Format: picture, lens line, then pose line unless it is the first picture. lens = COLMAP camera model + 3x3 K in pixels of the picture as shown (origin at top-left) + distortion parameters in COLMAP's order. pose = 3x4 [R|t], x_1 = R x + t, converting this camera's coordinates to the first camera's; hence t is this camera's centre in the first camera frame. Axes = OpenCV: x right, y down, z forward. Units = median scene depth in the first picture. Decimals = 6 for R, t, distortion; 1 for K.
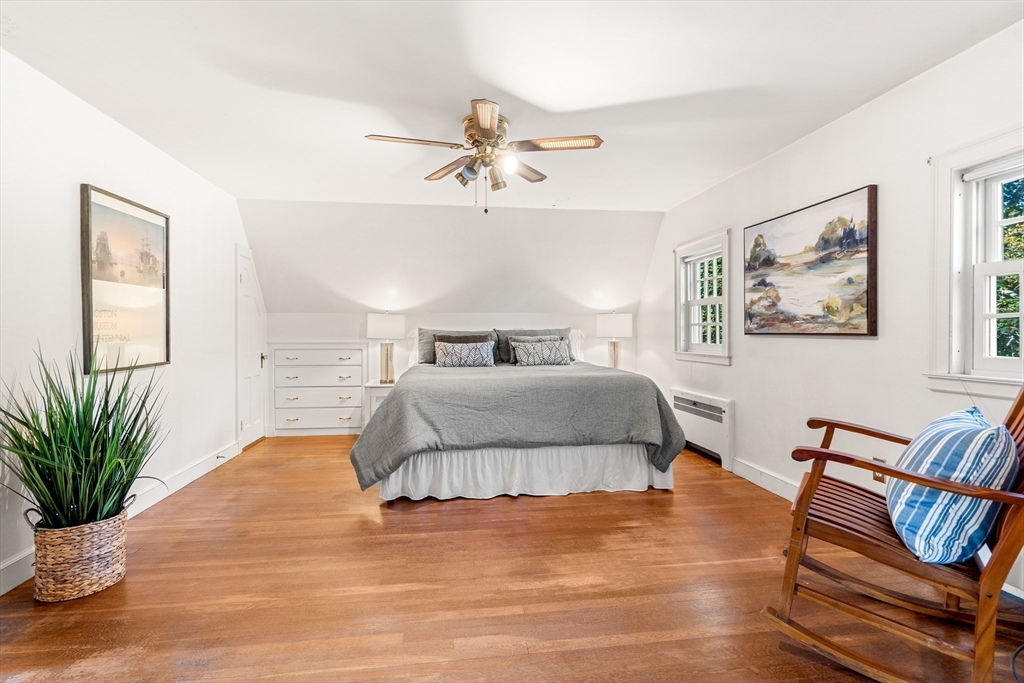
lens RADIAL K [[473.9, 0, 510.9], [0, 473.9, 332.9], [0, 0, 1]] dist [-0.001599, 0.000145]
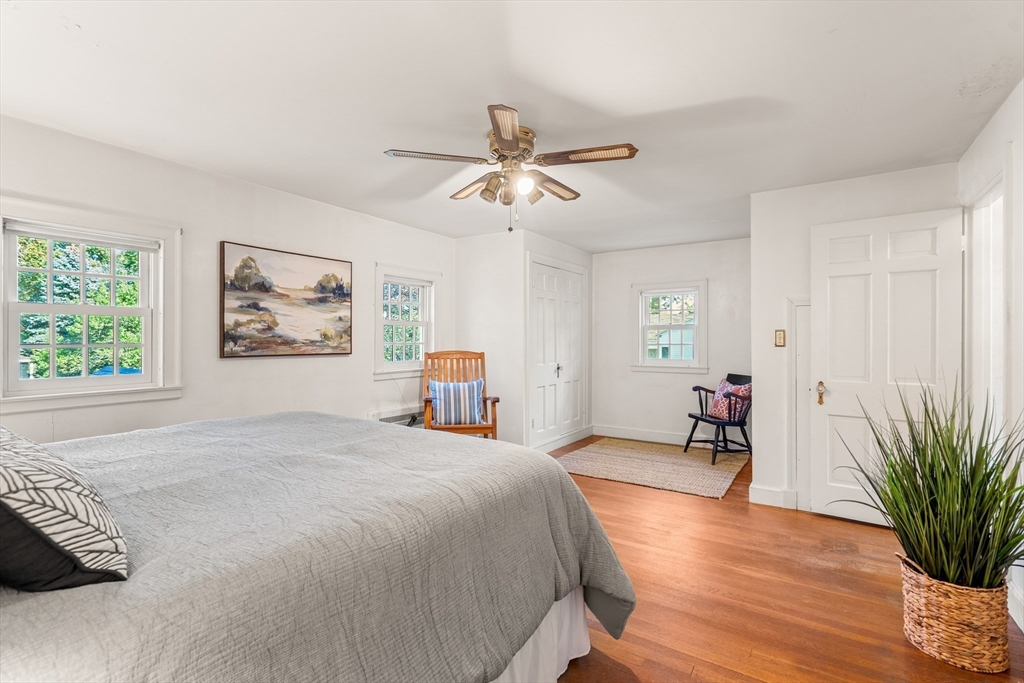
lens RADIAL K [[473.9, 0, 510.9], [0, 473.9, 332.9], [0, 0, 1]] dist [-0.001599, 0.000145]
pose [[-0.747817, 0.011939, 0.663798, -0.601212], [0.003300, 0.999893, -0.014266, -0.034390], [-0.663897, -0.008477, -0.747776, 1.510771]]
